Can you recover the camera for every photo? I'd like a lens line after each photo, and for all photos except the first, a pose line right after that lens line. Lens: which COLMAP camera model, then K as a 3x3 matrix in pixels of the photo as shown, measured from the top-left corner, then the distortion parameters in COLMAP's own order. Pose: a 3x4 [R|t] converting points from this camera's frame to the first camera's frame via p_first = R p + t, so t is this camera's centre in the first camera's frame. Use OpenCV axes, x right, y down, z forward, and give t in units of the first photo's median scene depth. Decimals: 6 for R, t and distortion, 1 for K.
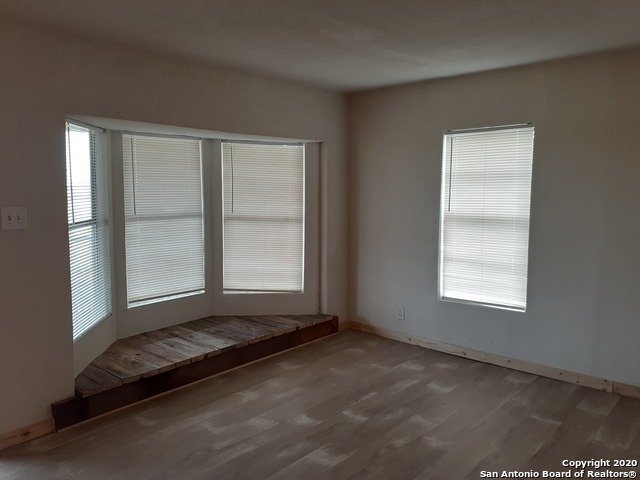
lens RADIAL K [[506.2, 0, 320.0], [0, 506.2, 240.0], [0, 0, 1]] dist [0.007217, -0.061705]
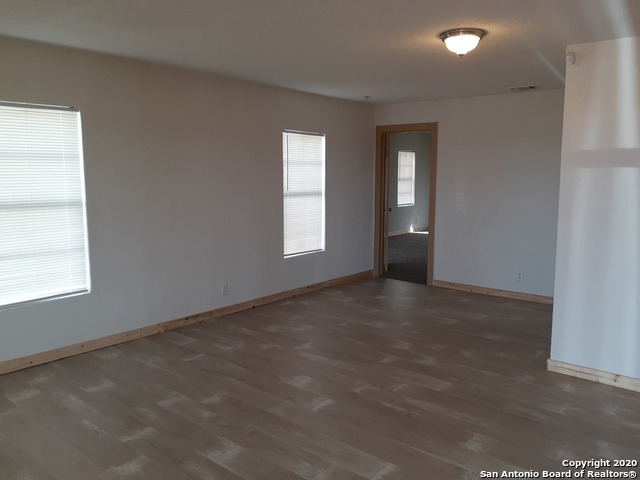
lens RADIAL K [[506.2, 0, 320.0], [0, 506.2, 240.0], [0, 0, 1]] dist [0.007217, -0.061705]
pose [[-0.038764, -0.131433, 0.990567, -0.686730], [0.099382, 0.985890, 0.134702, -0.061921], [-0.994294, 0.103666, -0.025155, 0.610622]]
